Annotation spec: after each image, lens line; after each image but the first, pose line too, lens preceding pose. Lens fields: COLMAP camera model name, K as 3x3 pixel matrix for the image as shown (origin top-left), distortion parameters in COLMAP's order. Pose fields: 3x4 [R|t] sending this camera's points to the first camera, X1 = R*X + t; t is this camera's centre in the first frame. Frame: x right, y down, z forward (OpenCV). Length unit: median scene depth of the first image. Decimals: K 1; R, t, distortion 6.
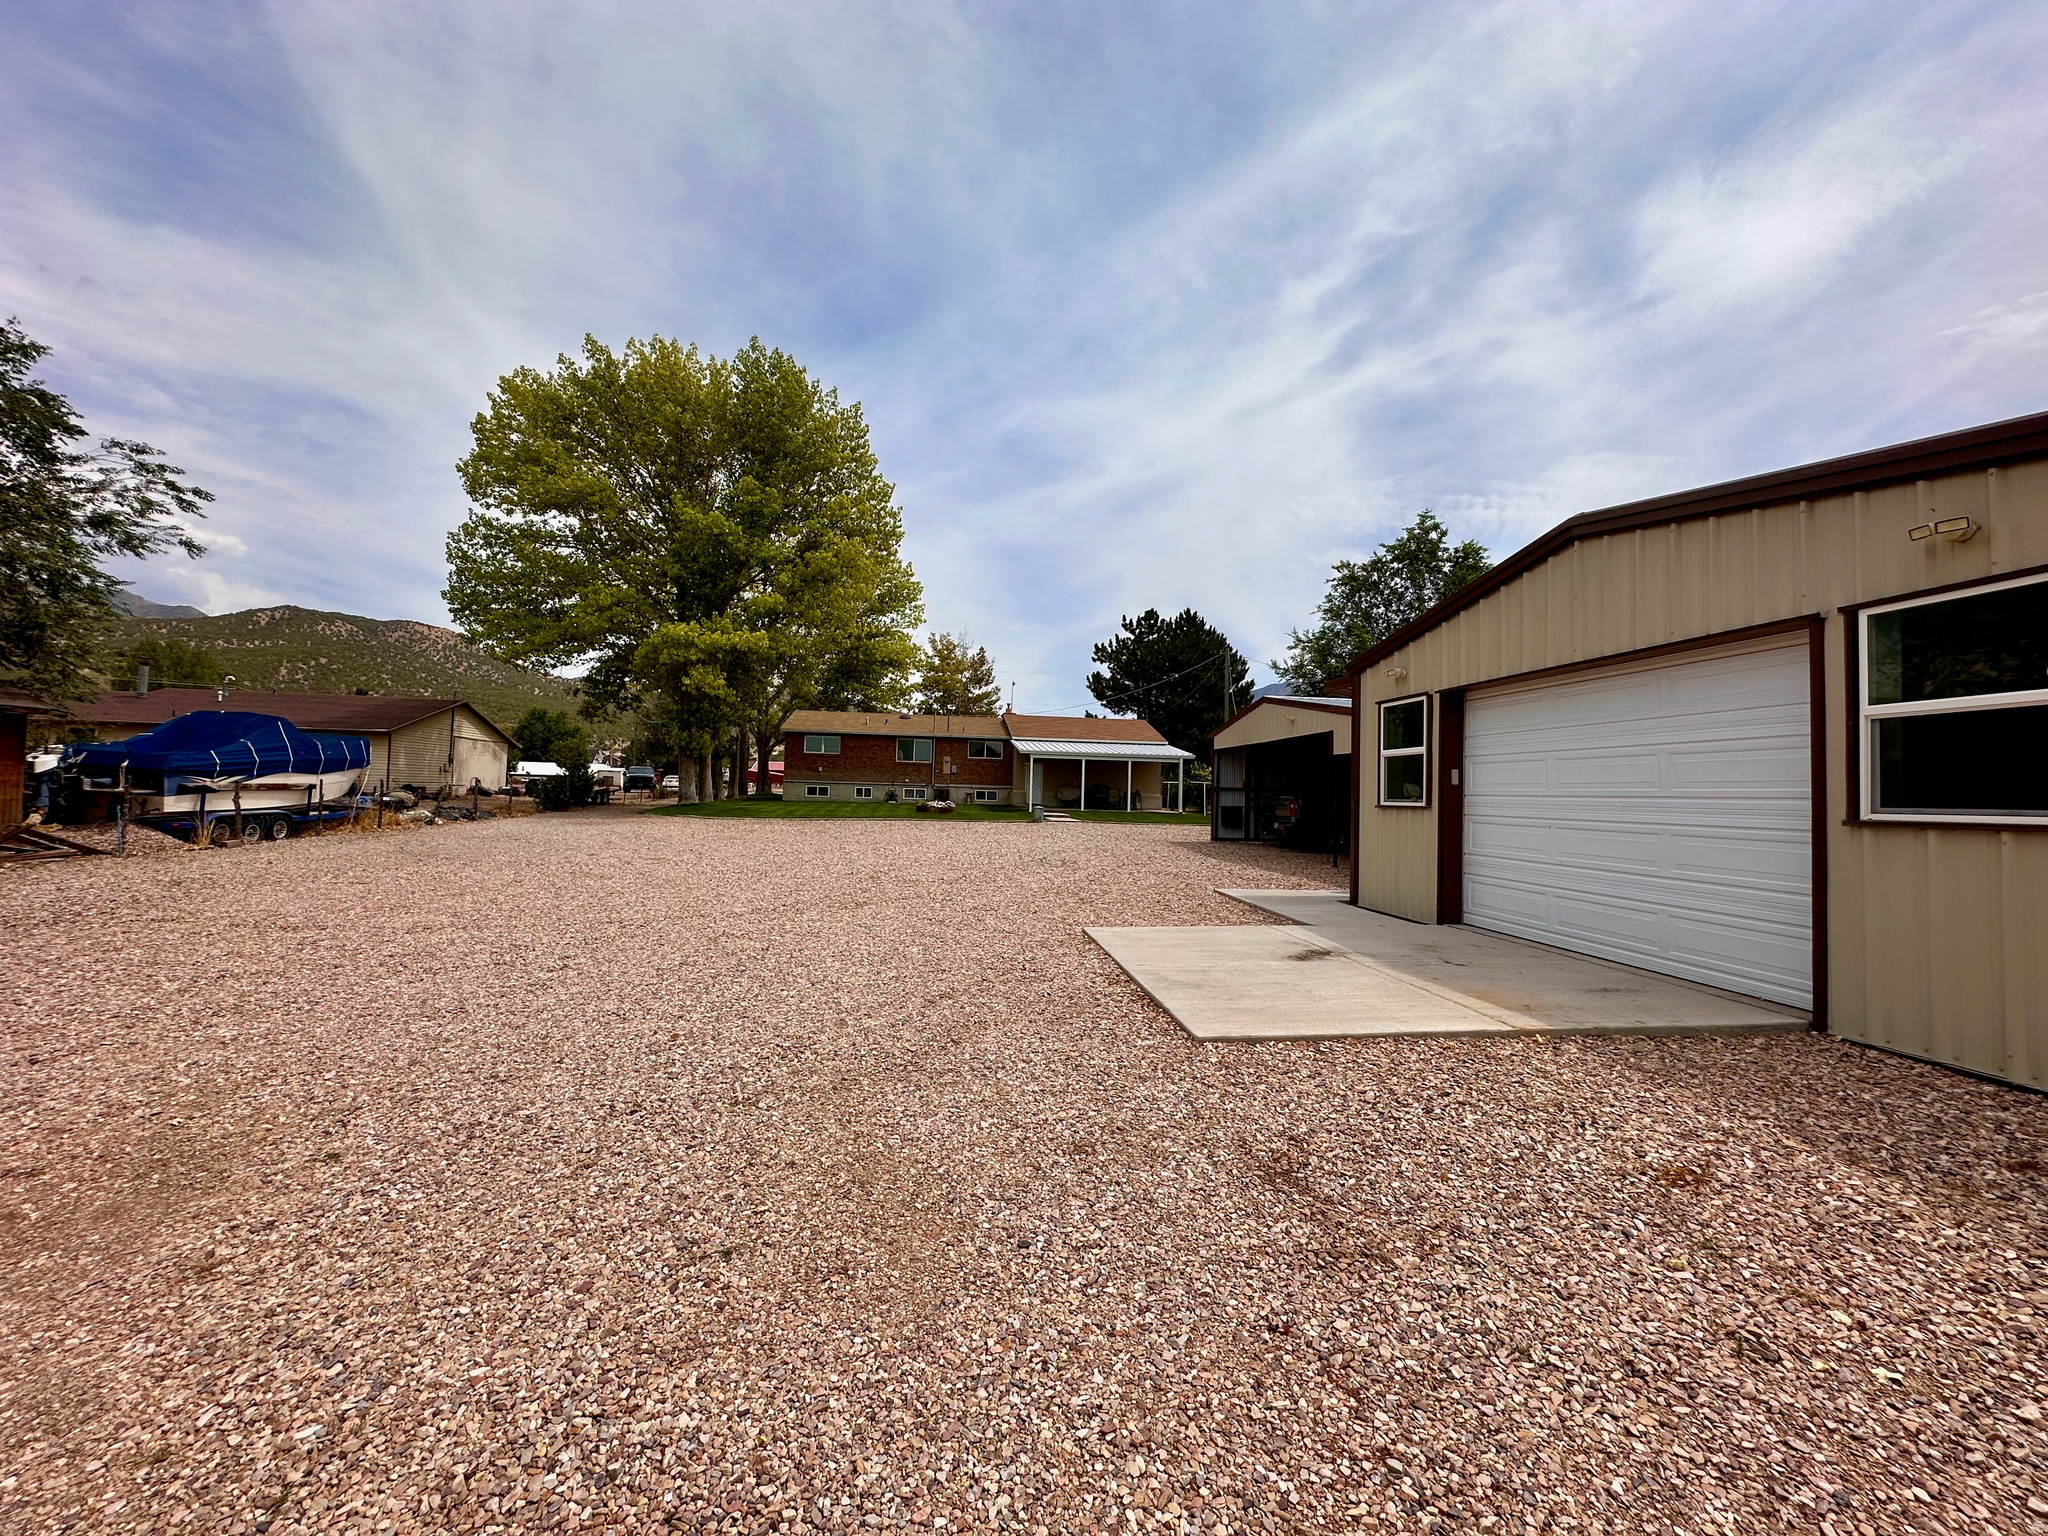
lens RADIAL K [[820.9, 0, 1023.1], [0, 820.9, 767.2], [0, 0, 1]] dist [-0.003993, 0.001195]
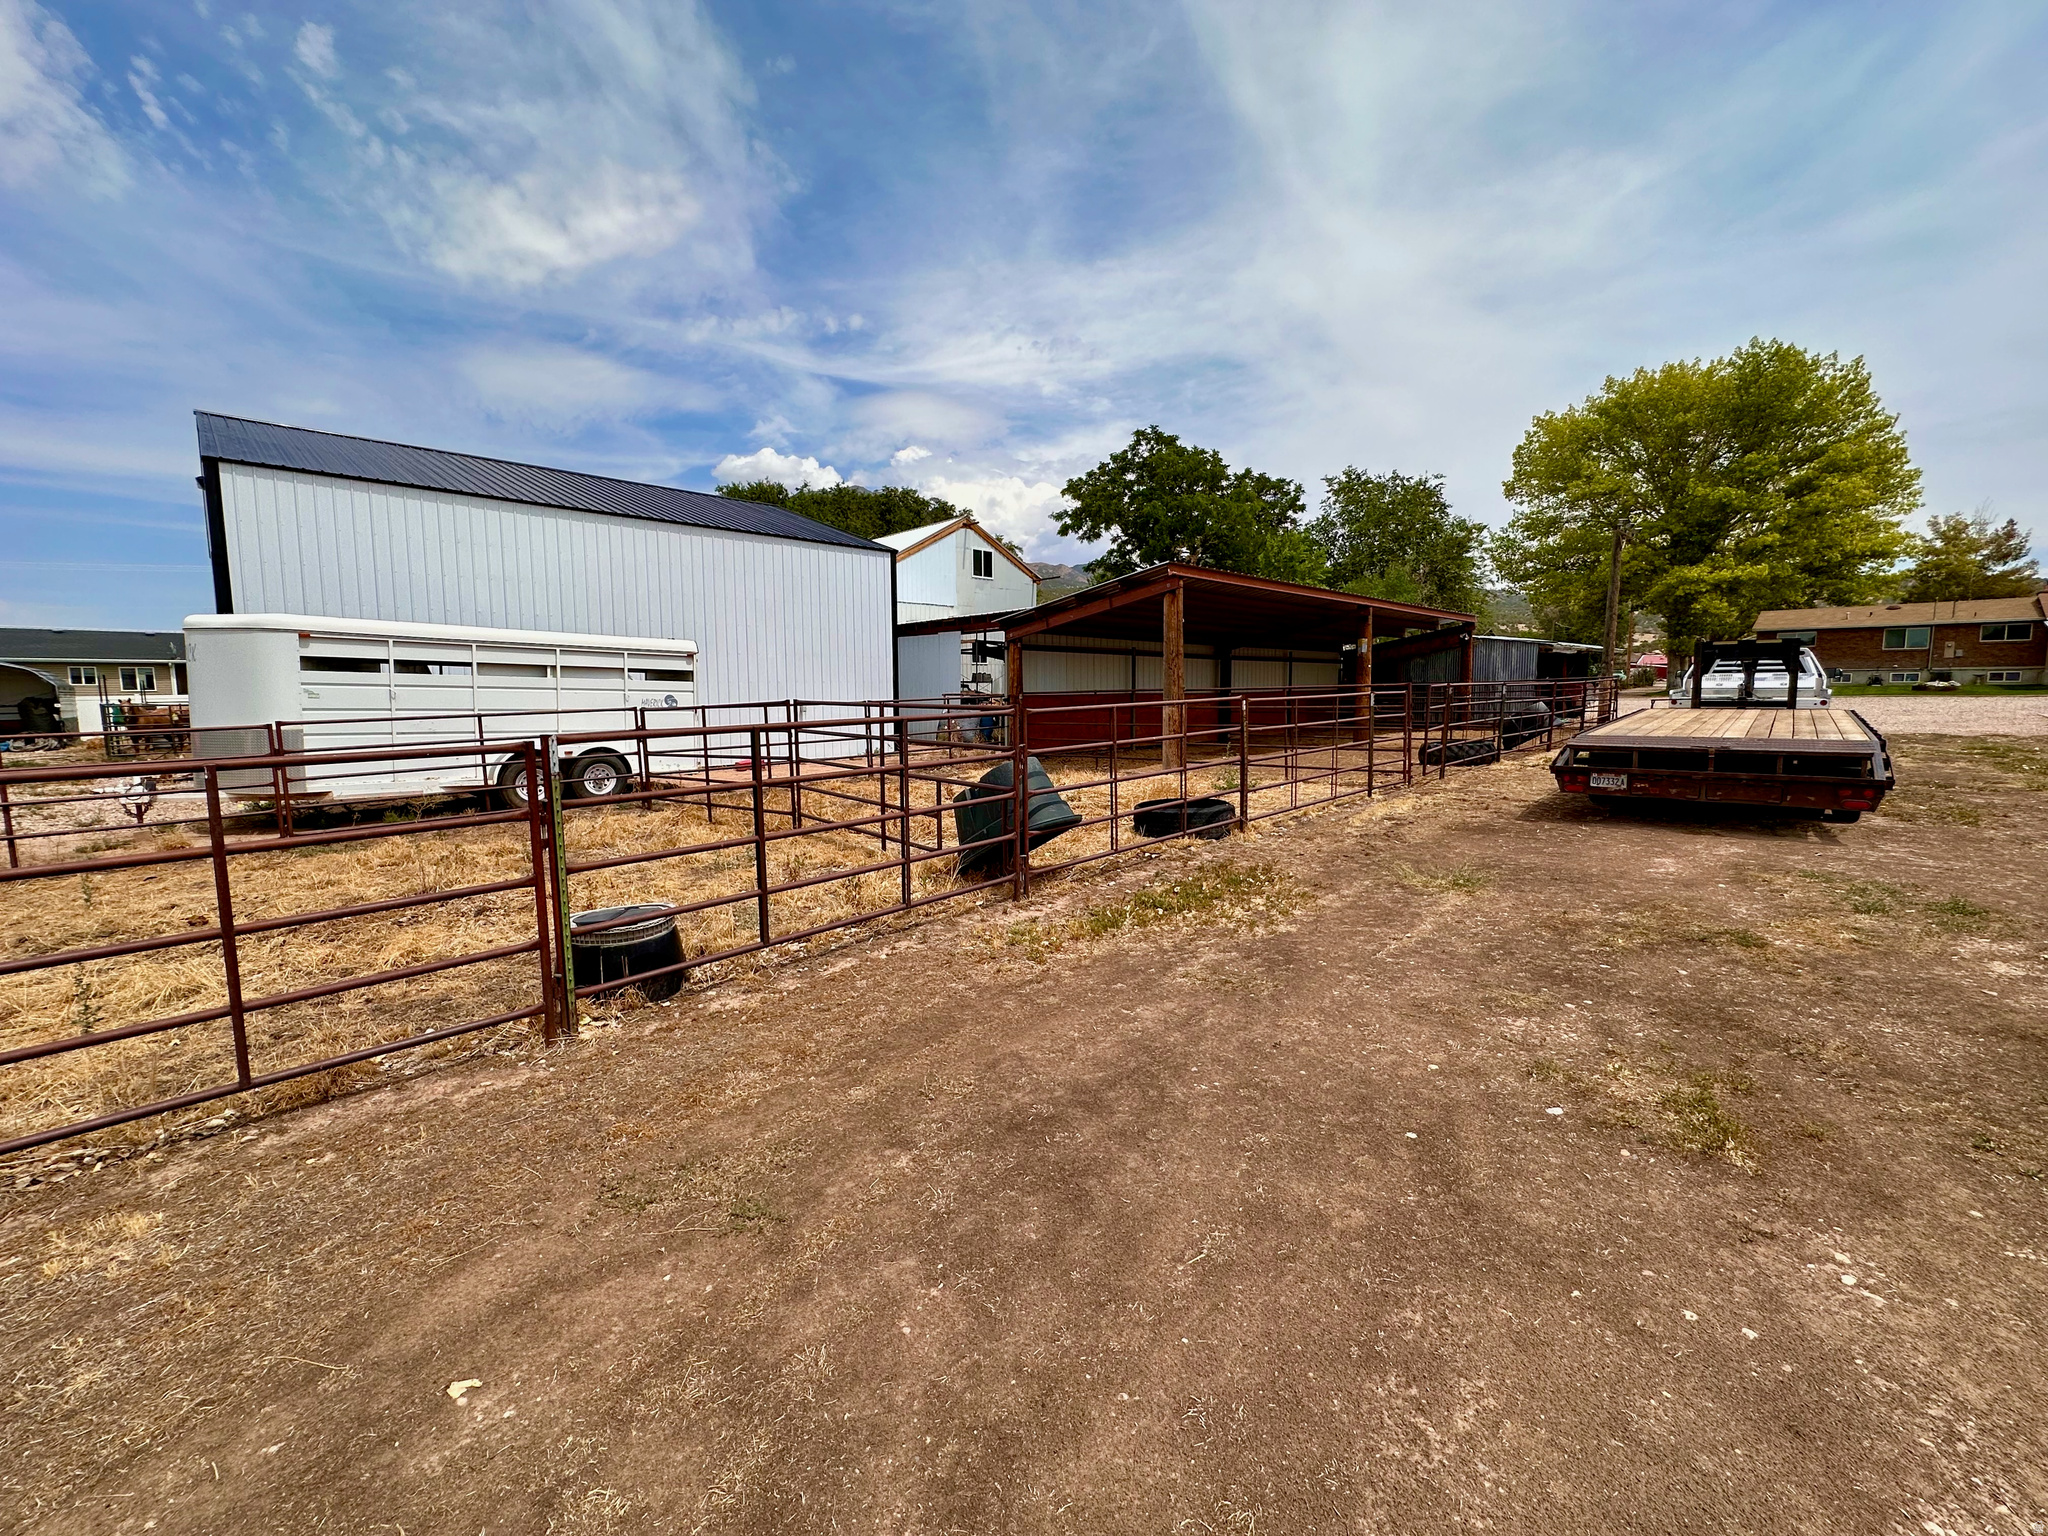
lens RADIAL K [[820.9, 0, 1020.5], [0, 820.9, 767.6], [0, 0, 1]] dist [-0.003993, 0.001195]
pose [[0.597710, 0.047056, -0.800330, 0.046312], [0.046944, 0.994509, 0.093532, -0.006616], [0.800337, -0.093476, 0.592219, -0.643143]]
